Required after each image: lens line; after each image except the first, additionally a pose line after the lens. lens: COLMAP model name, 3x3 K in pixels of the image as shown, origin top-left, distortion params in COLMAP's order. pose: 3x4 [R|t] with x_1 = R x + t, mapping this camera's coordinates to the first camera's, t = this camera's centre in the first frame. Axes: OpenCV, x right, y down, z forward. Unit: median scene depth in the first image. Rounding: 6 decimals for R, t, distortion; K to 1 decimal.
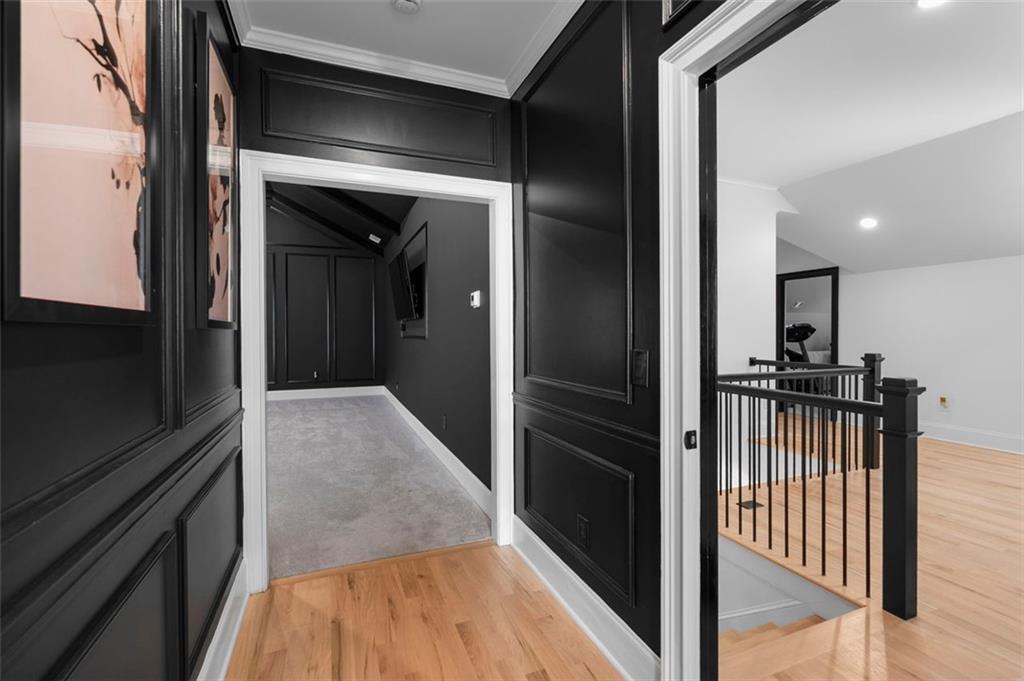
lens RADIAL K [[444.9, 0, 509.1], [0, 444.9, 337.7], [0, 0, 1]] dist [-0.000846, -0.000062]
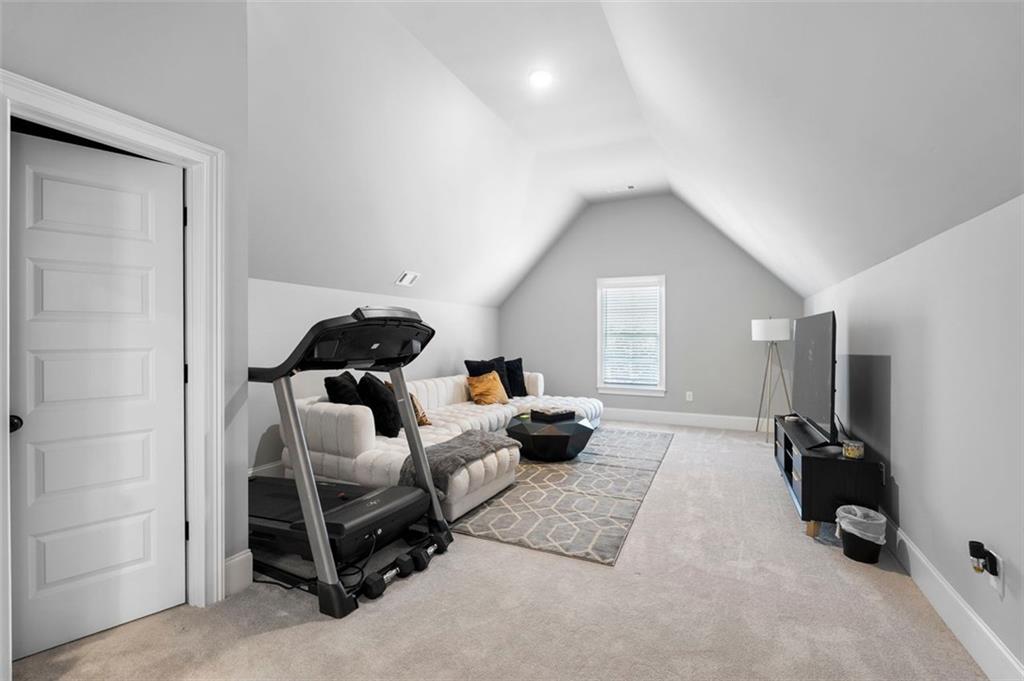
lens RADIAL K [[444.9, 0, 509.1], [0, 444.9, 337.7], [0, 0, 1]] dist [-0.000846, -0.000062]
pose [[0.737340, 0.006521, 0.675490, 0.511555], [0.000897, 0.999943, -0.010633, -0.010826], [-0.675521, 0.008446, 0.737292, 0.726835]]
